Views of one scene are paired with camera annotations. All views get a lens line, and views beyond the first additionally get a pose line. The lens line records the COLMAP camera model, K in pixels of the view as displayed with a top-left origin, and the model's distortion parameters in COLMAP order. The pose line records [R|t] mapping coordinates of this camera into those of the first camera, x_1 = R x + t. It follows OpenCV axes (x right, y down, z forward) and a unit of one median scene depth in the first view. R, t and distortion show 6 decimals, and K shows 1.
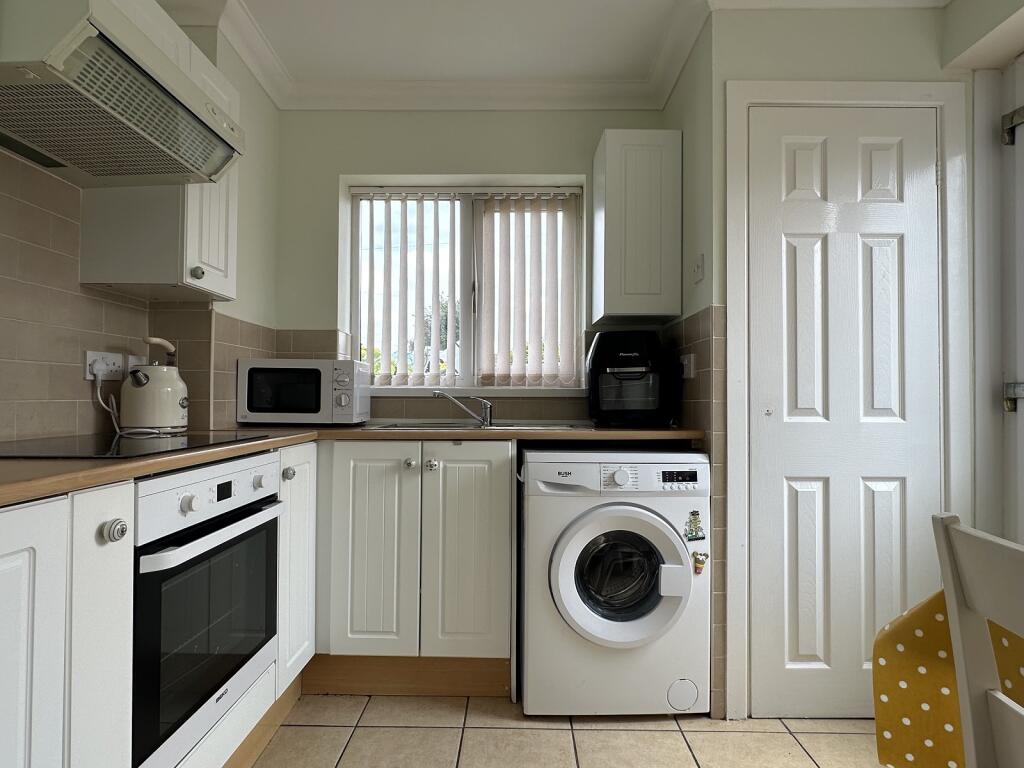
lens RADIAL K [[565.4, 0, 511.9], [0, 565.4, 390.8], [0, 0, 1]] dist [-0.012117, 0.001078]
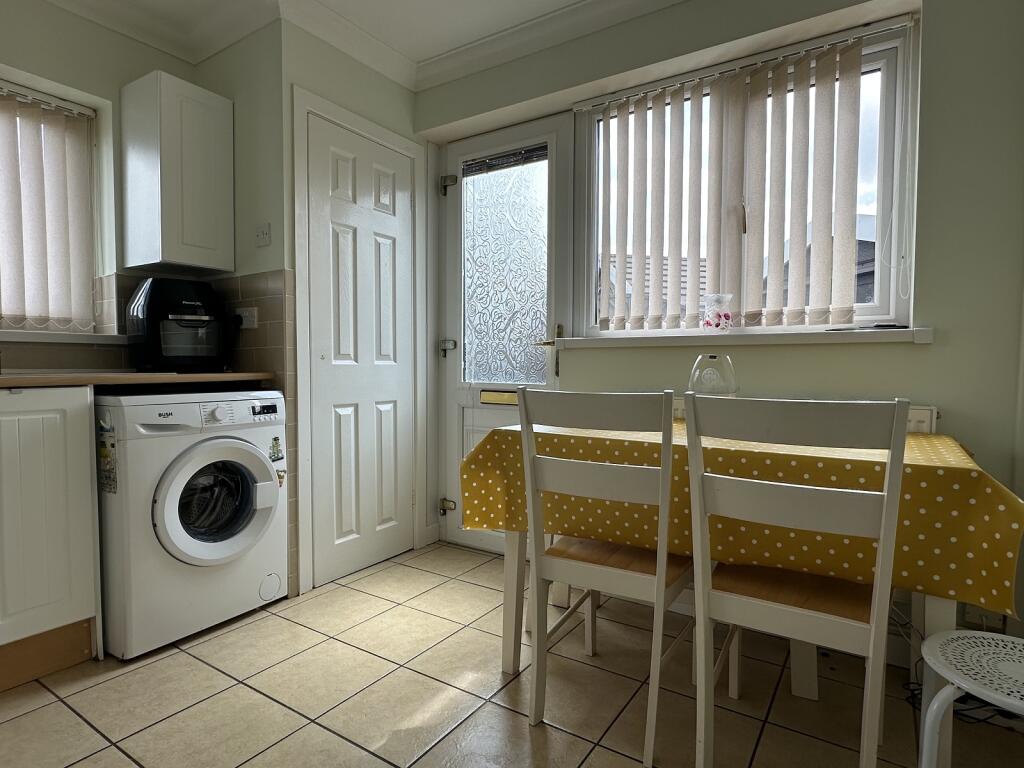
lens RADIAL K [[565.4, 0, 511.9], [0, 565.4, 390.8], [0, 0, 1]] dist [-0.012117, 0.001078]
pose [[0.533955, -0.043575, 0.844389, -0.424410], [-0.013254, 0.998117, 0.059889, 0.032464], [-0.845409, -0.043170, 0.532373, -0.078150]]
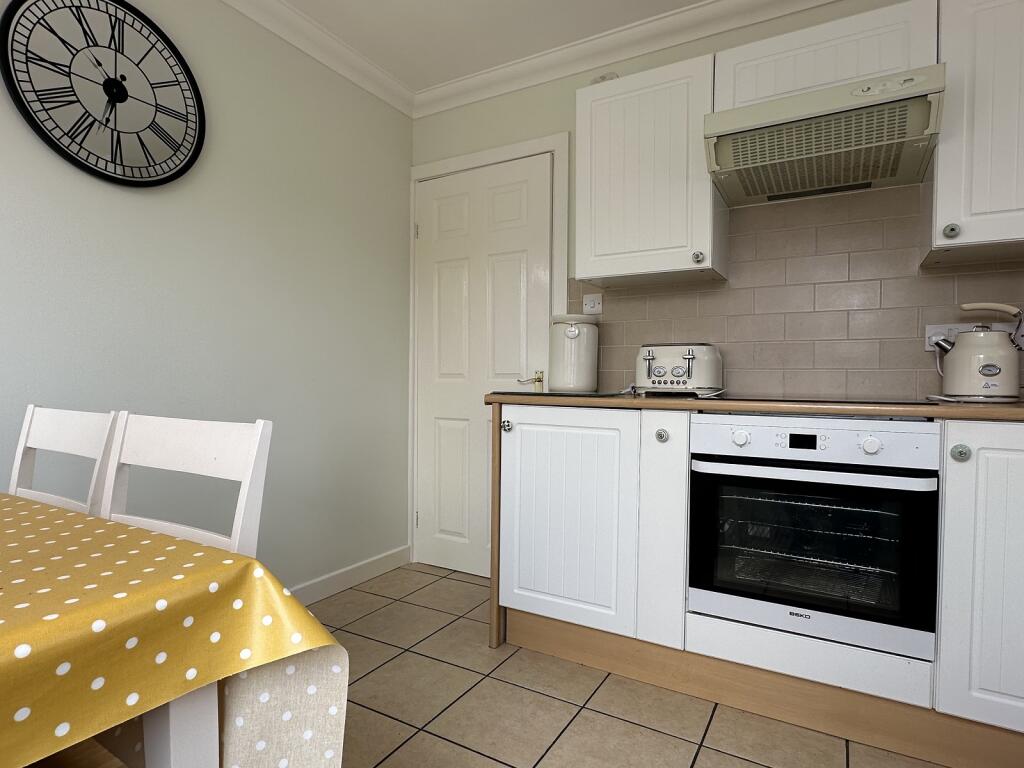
lens RADIAL K [[565.4, 0, 511.9], [0, 565.4, 390.8], [0, 0, 1]] dist [-0.012117, 0.001078]
pose [[-0.491163, 0.009204, -0.871019, 0.707423], [-0.000718, 0.999940, 0.010971, 0.053722], [0.871068, 0.006014, -0.491126, 0.934526]]
